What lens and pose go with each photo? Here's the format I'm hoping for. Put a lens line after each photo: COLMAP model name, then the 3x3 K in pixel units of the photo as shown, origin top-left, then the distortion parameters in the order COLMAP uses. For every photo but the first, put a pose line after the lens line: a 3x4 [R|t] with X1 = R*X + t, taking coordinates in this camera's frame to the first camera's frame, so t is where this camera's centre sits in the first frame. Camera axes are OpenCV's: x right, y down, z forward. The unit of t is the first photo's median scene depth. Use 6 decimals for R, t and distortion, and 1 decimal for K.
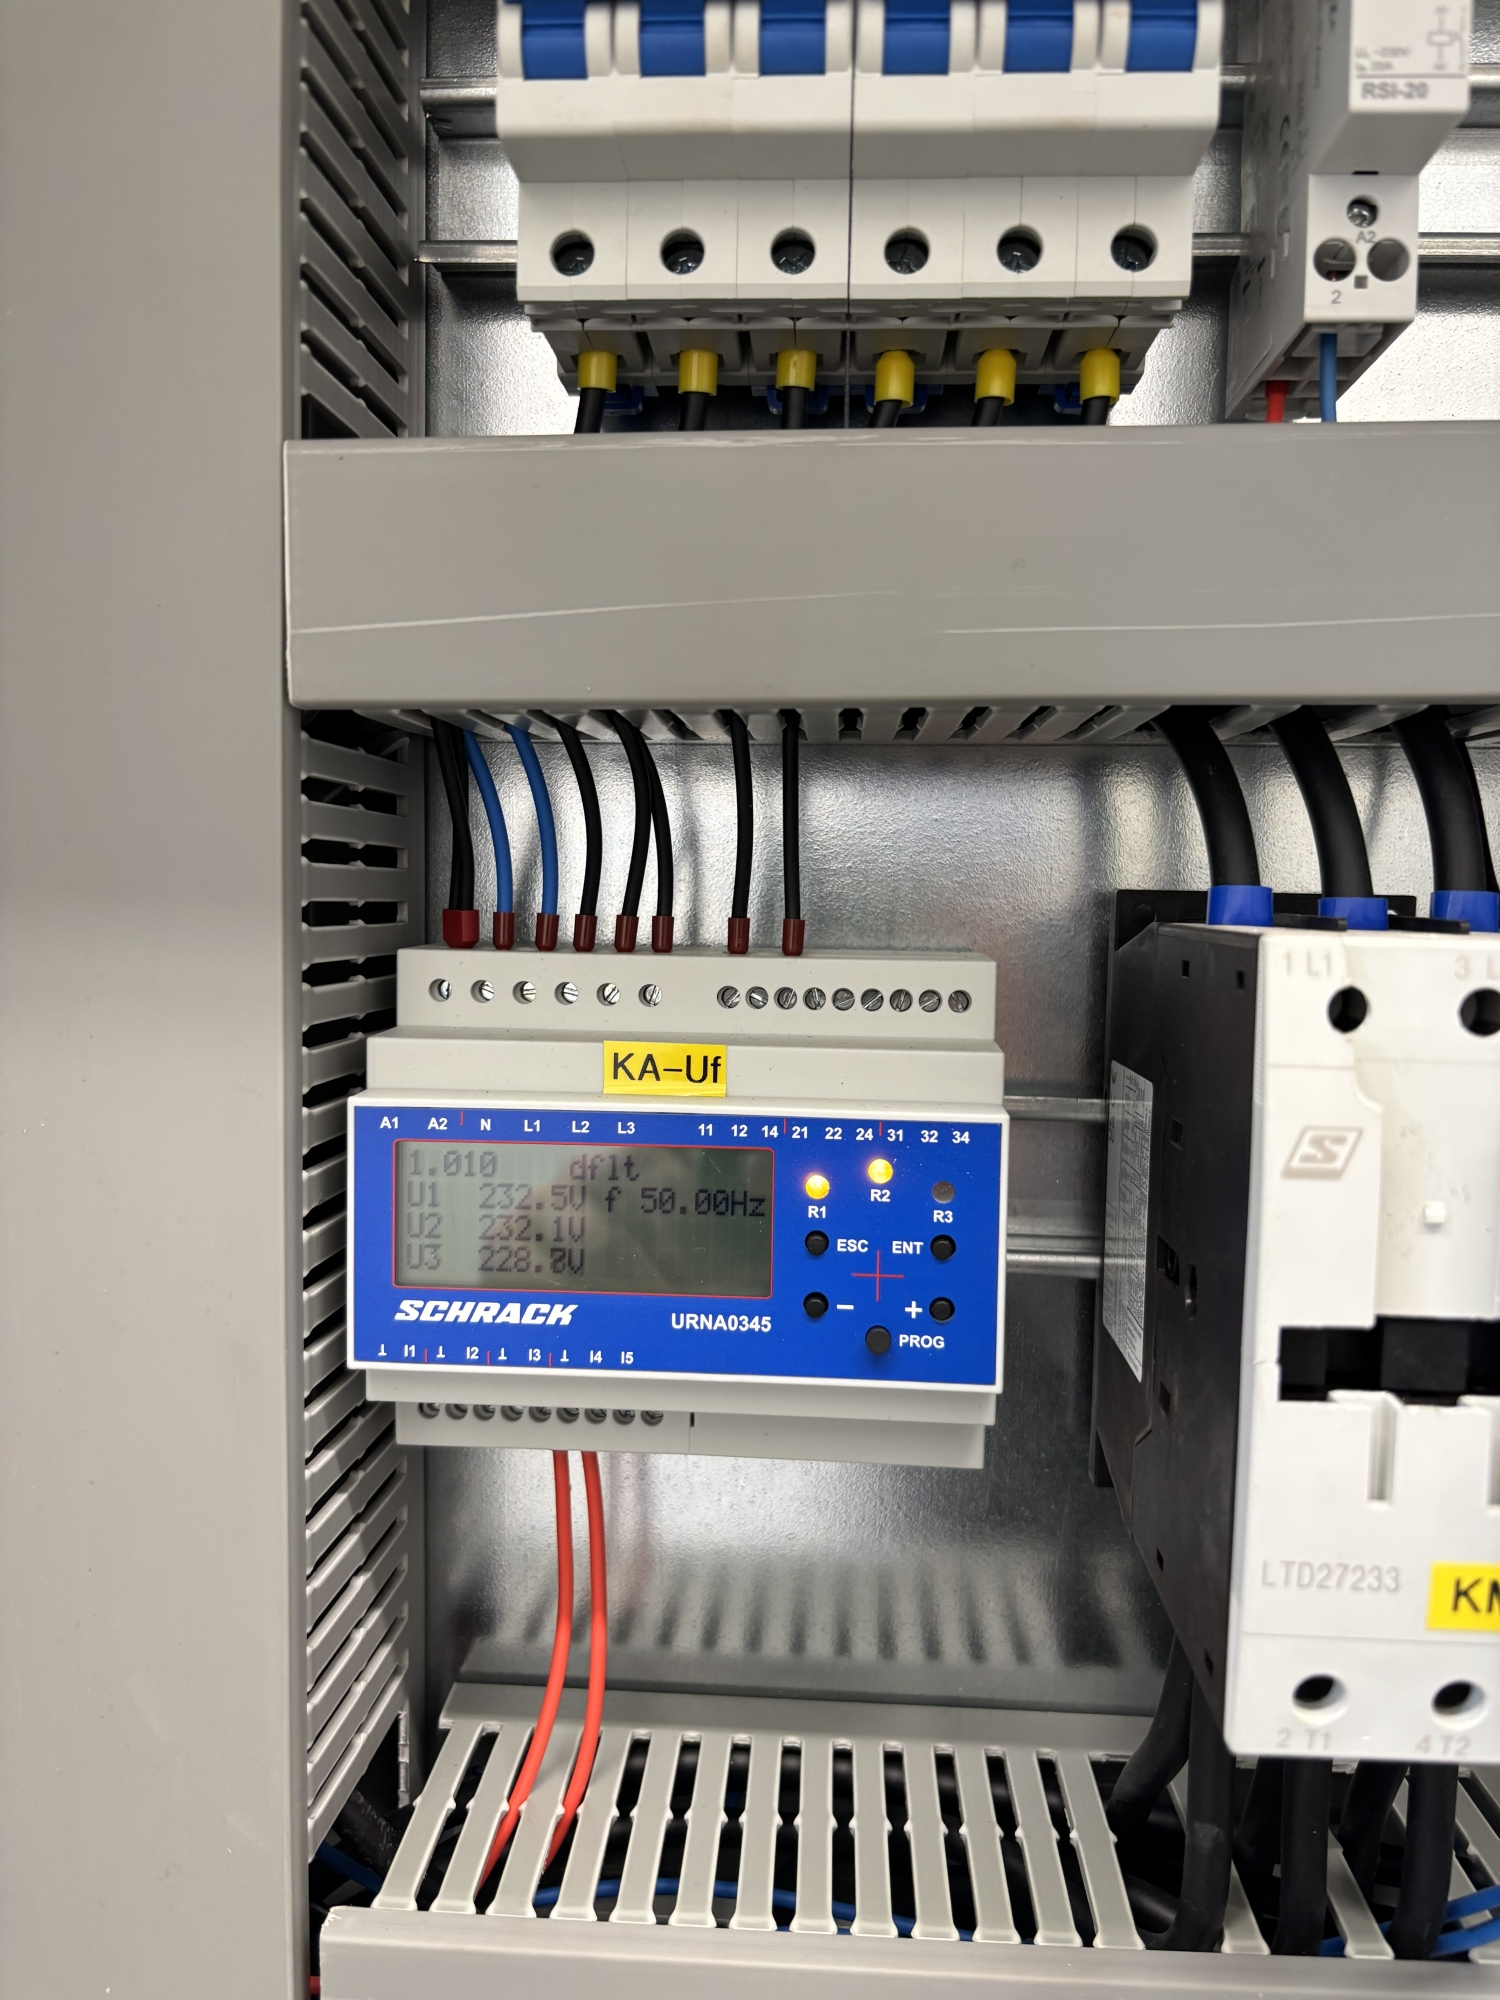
lens RADIAL K [[1473.1, 0, 729.7], [0, 1473.1, 996.4], [0, 0, 1]] dist [0.001246, -0.027732]
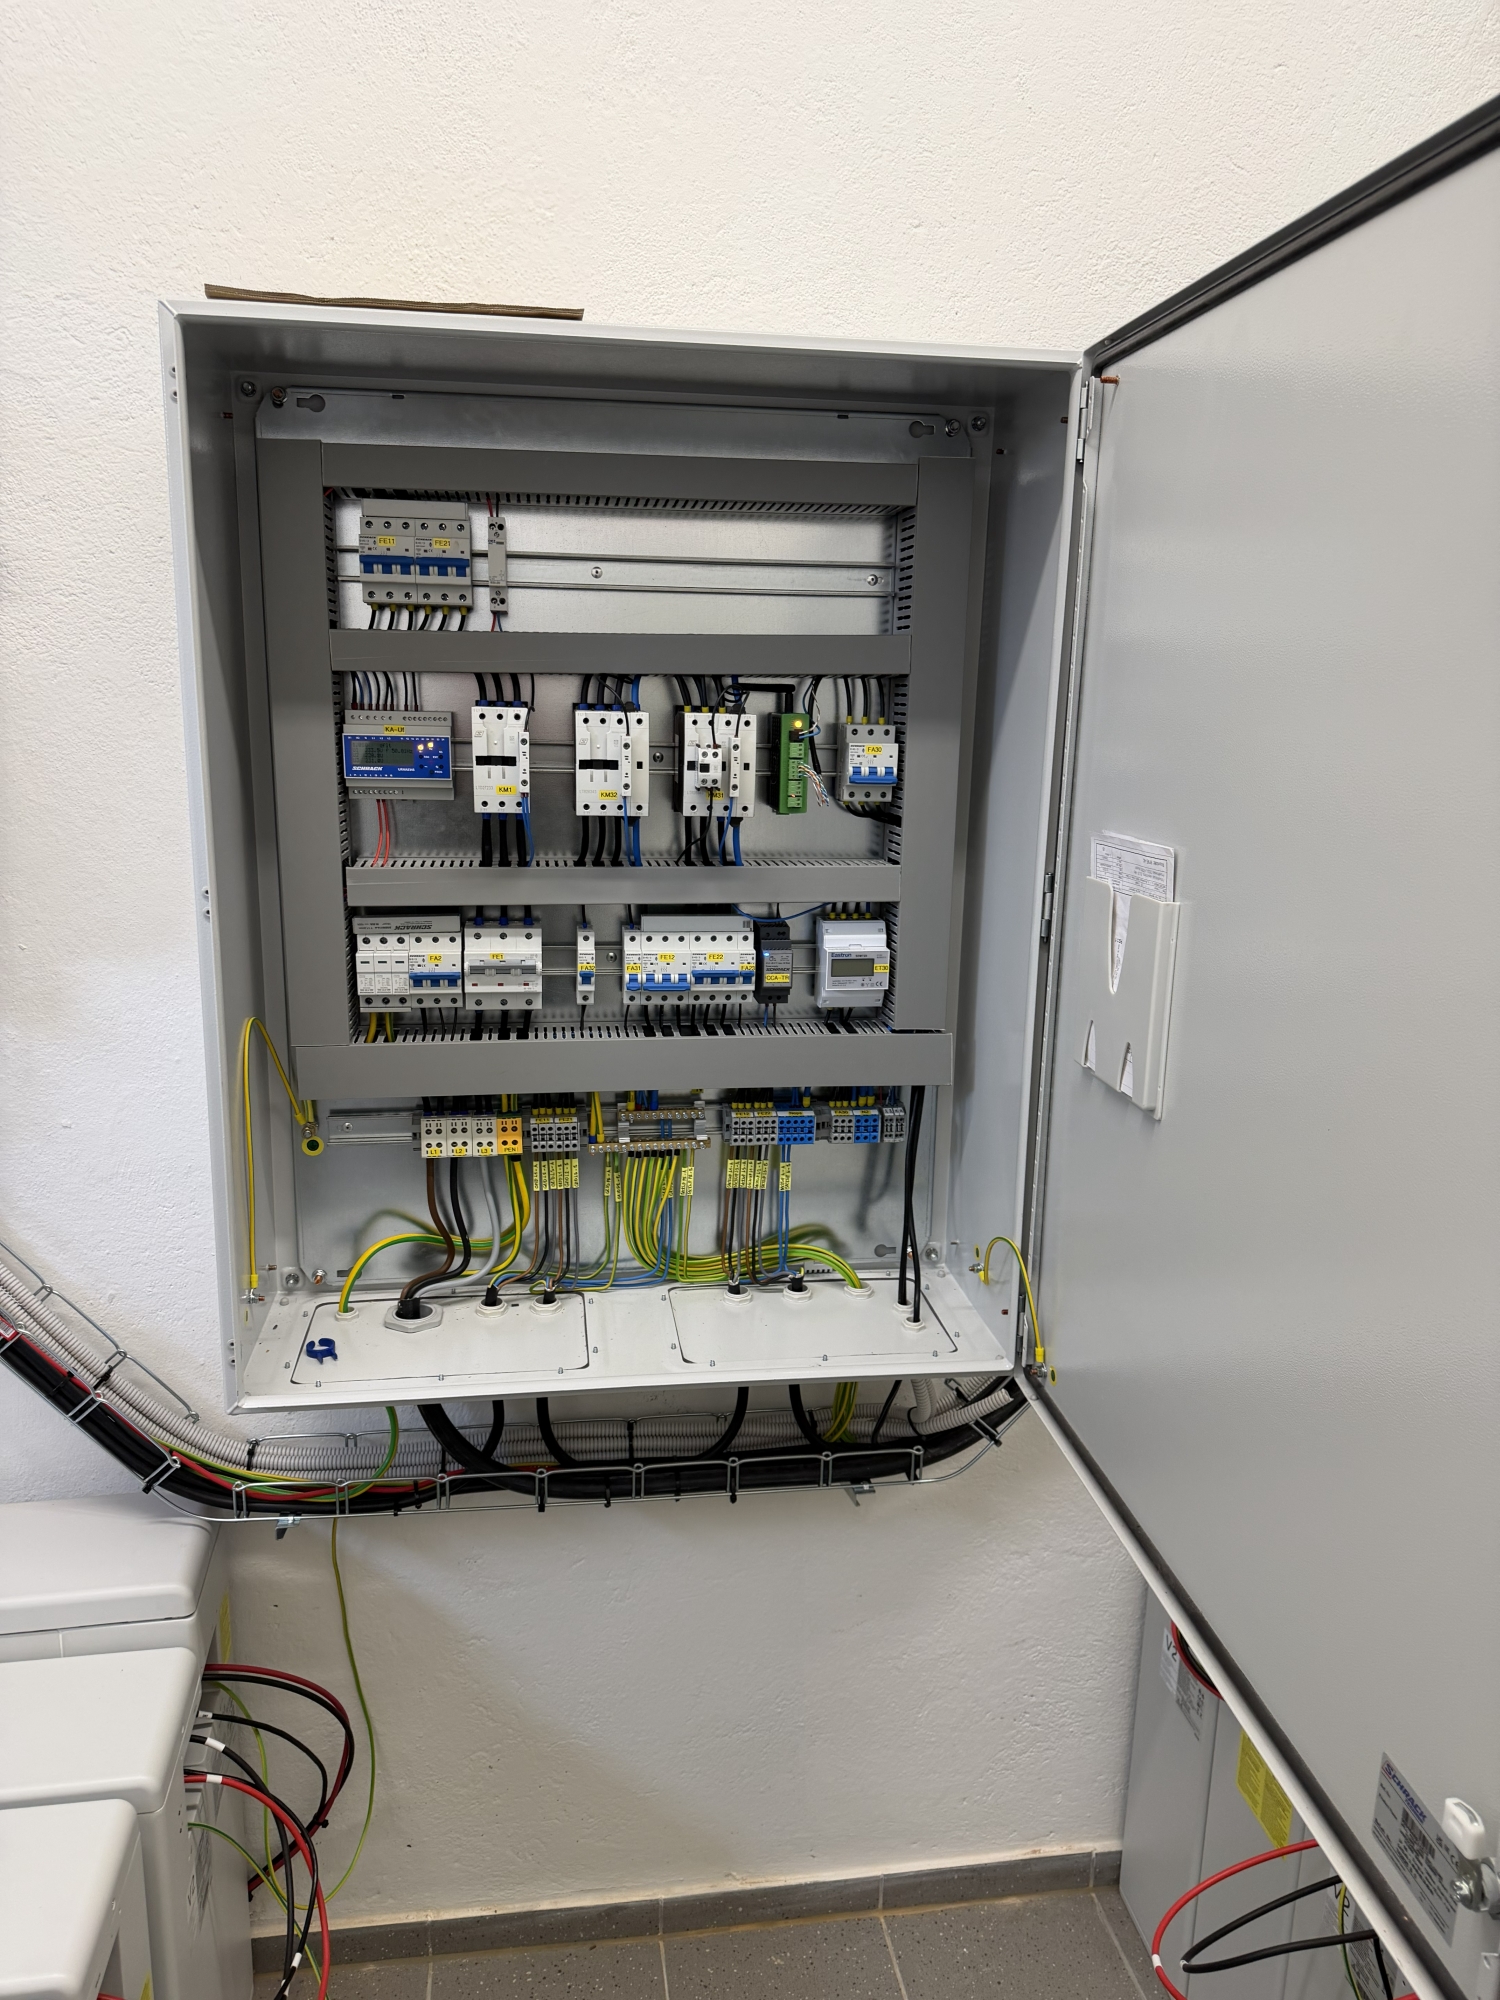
lens RADIAL K [[1407.4, 0, 752.9], [0, 1407.4, 1001.0], [0, 0, 1]] dist [0.059653, -0.067655]
pose [[0.976300, -0.046243, 0.211423, 0.118946], [0.013502, 0.988017, 0.153753, 0.289927], [-0.216000, -0.147254, 0.965225, -5.378907]]
